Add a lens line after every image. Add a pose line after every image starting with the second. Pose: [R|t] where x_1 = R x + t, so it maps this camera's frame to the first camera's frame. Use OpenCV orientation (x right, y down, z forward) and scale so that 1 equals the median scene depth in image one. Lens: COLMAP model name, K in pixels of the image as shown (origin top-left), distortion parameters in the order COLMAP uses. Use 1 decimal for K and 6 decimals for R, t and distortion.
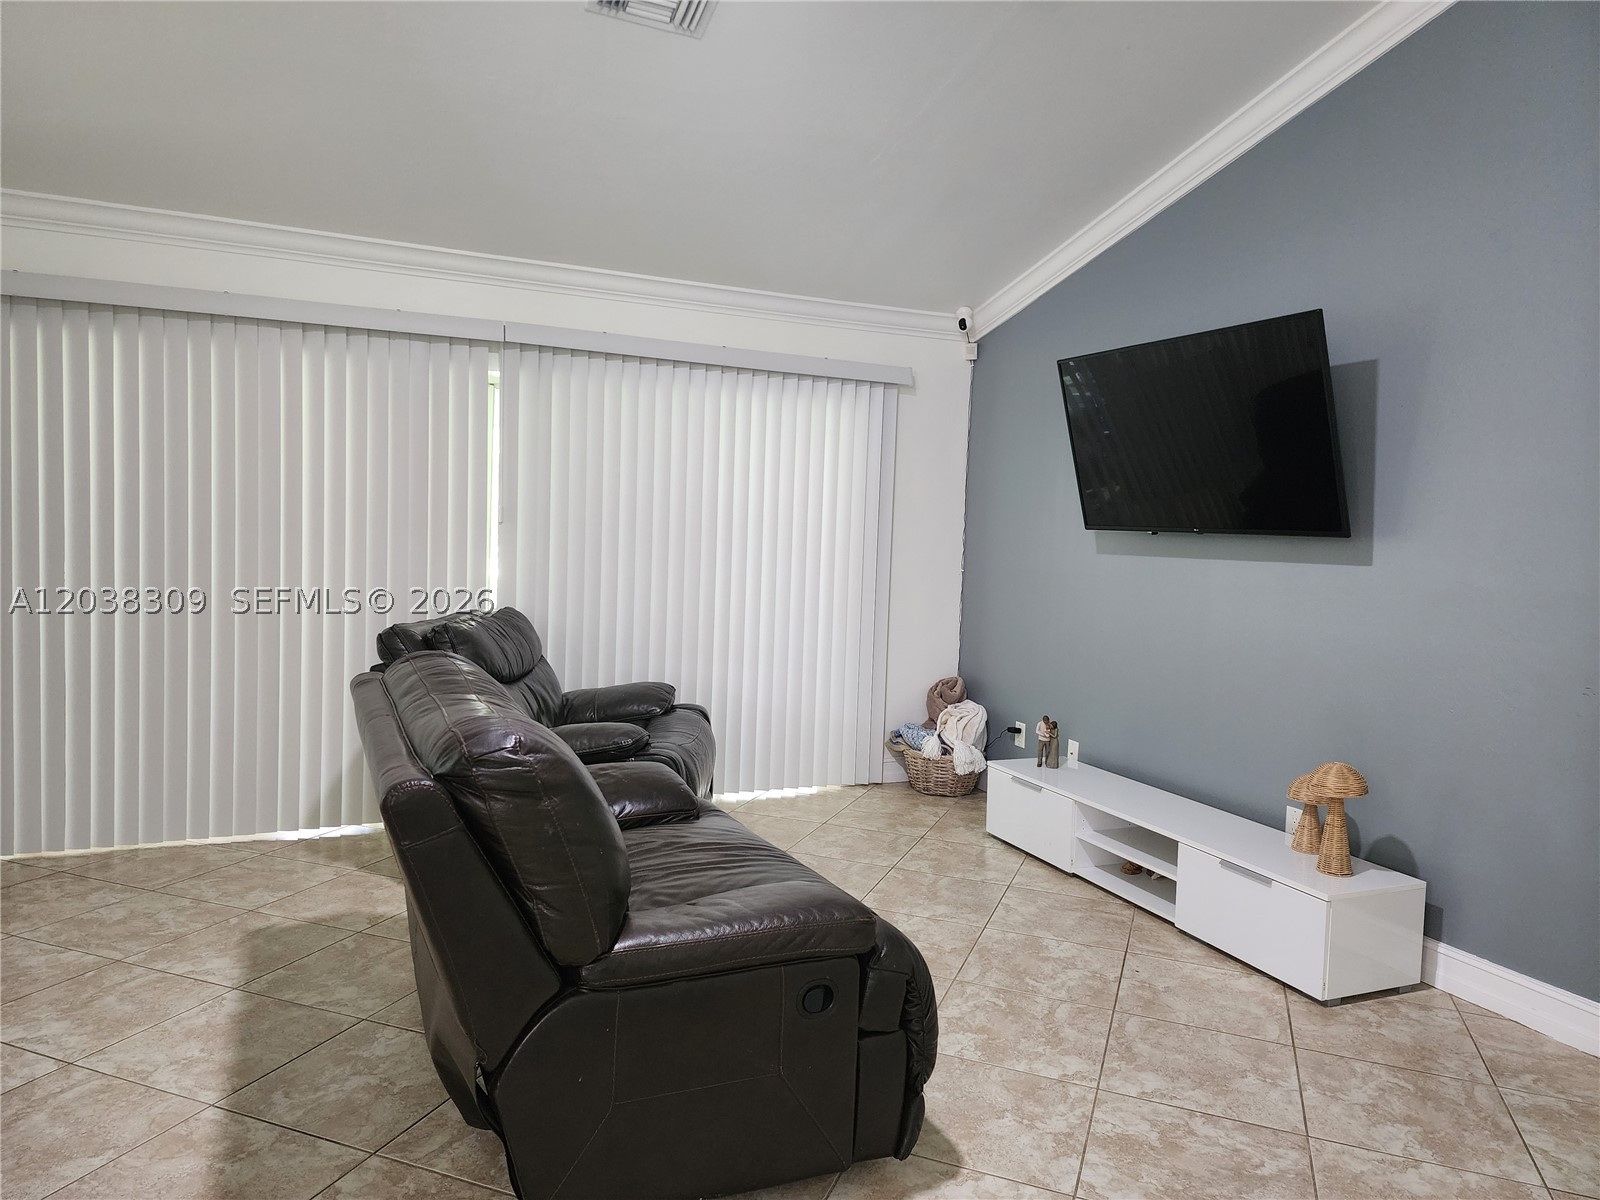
lens RADIAL K [[1069.2, 0, 795.2], [0, 1069.2, 586.2], [0, 0, 1]] dist [0.078026, -0.062580]
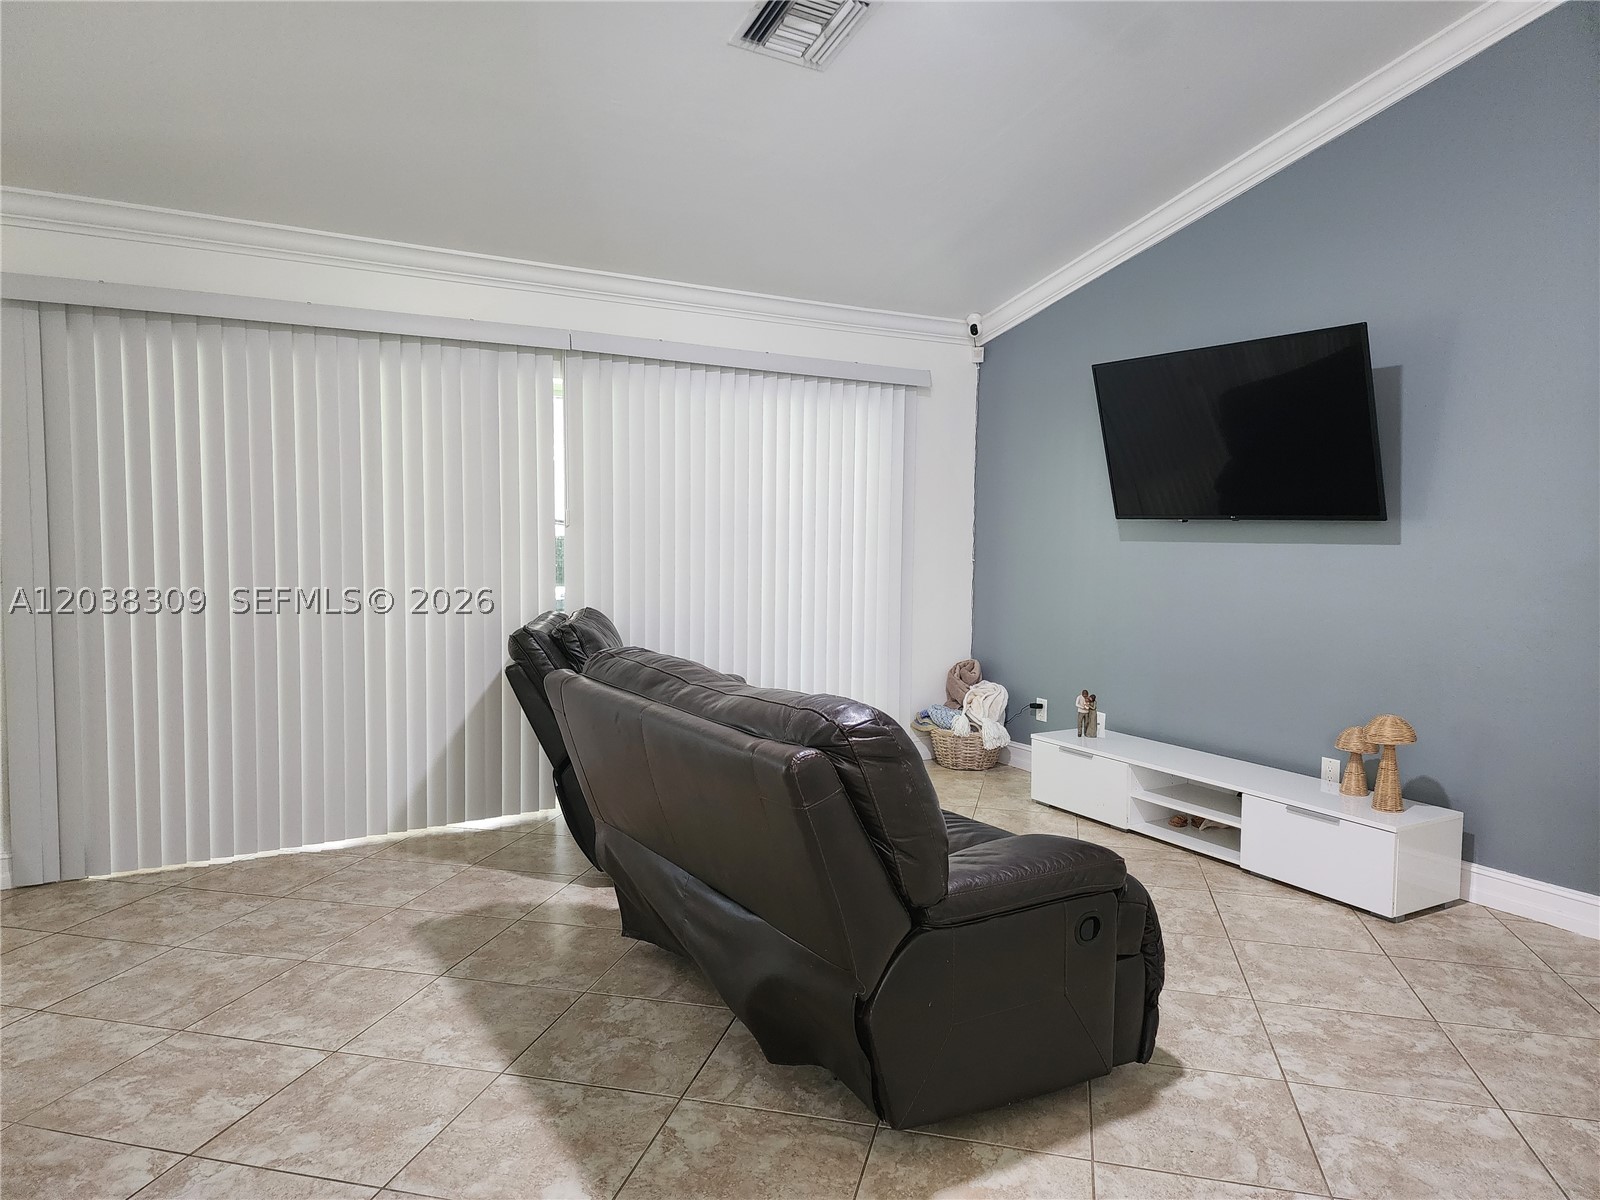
lens RADIAL K [[1069.2, 0, 800.2], [0, 1069.2, 593.9], [0, 0, 1]] dist [0.078026, -0.062580]
pose [[0.991133, -0.032060, 0.128950, -0.251366], [0.030517, 0.999437, 0.013923, -0.001957], [-0.129324, -0.009864, 0.991553, -0.064435]]
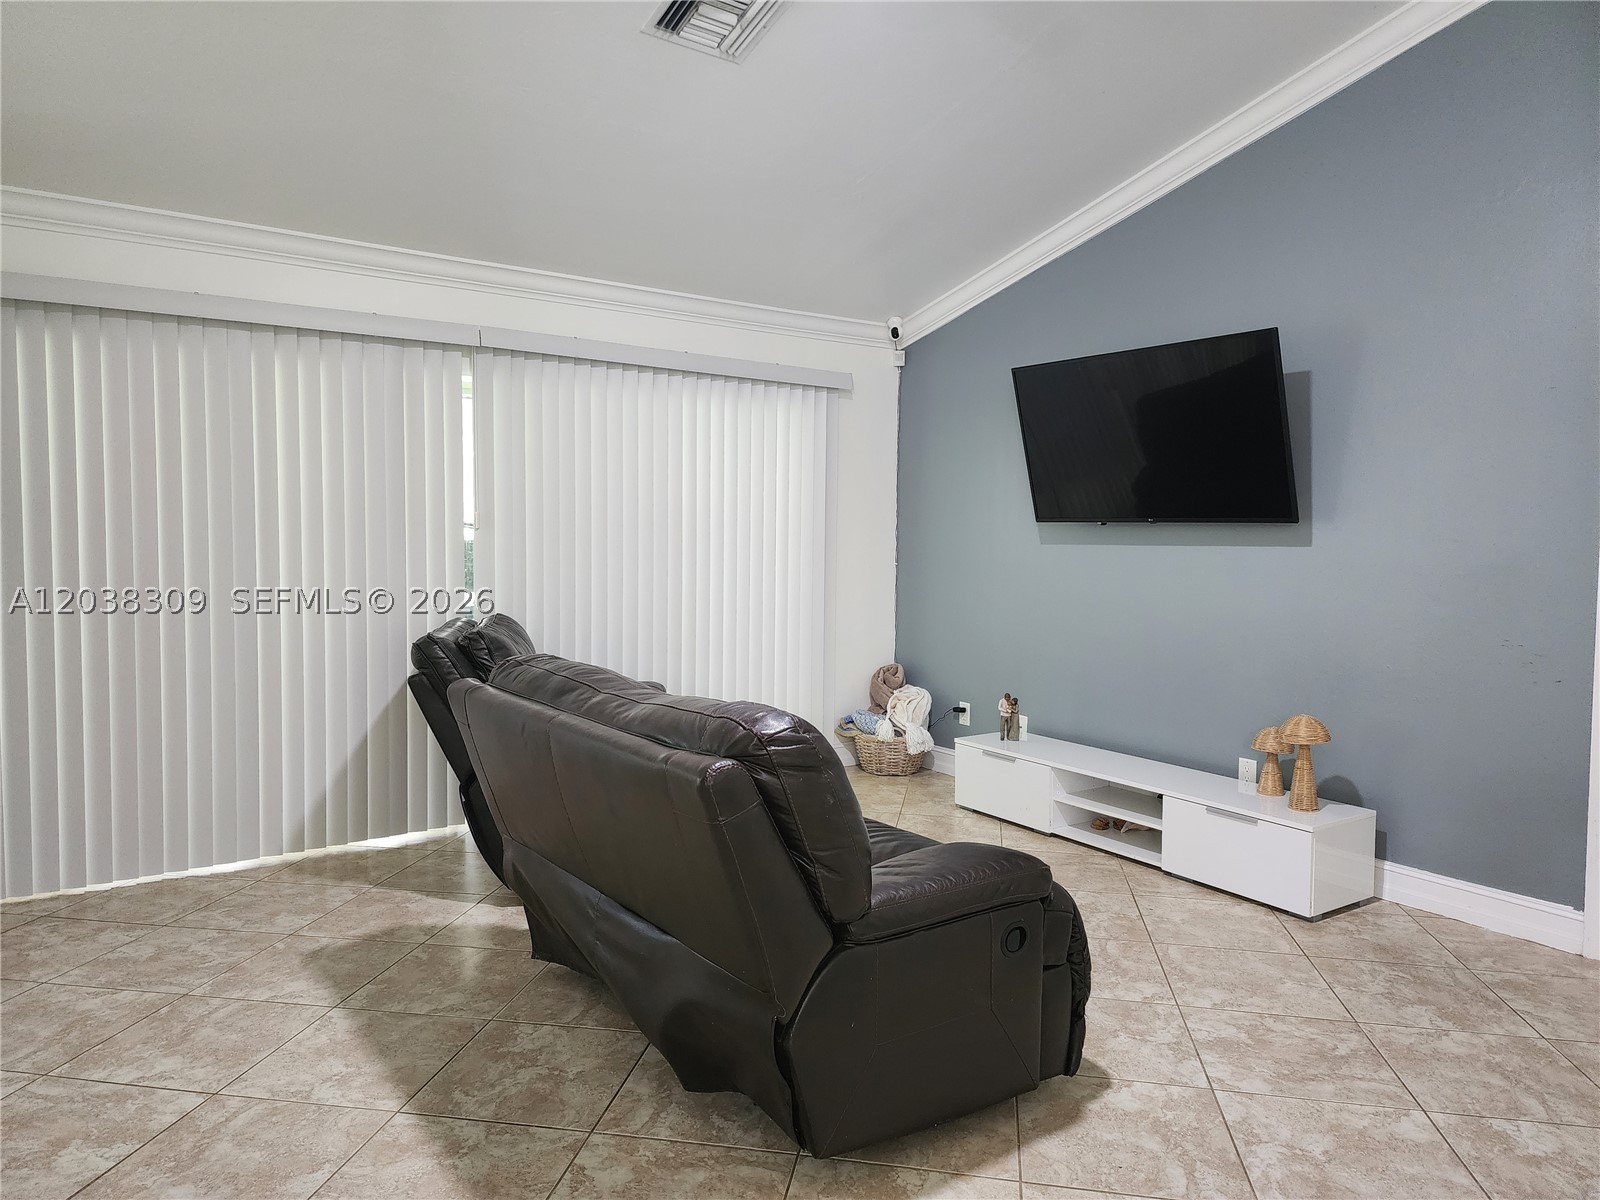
lens RADIAL K [[1069.2, 0, 794.7], [0, 1069.2, 586.4], [0, 0, 1]] dist [0.078026, -0.062580]
pose [[0.980435, -0.034769, 0.193746, -0.243148], [0.034720, 0.999390, 0.003648, 0.000495], [-0.193755, 0.003150, 0.981045, -0.038400]]
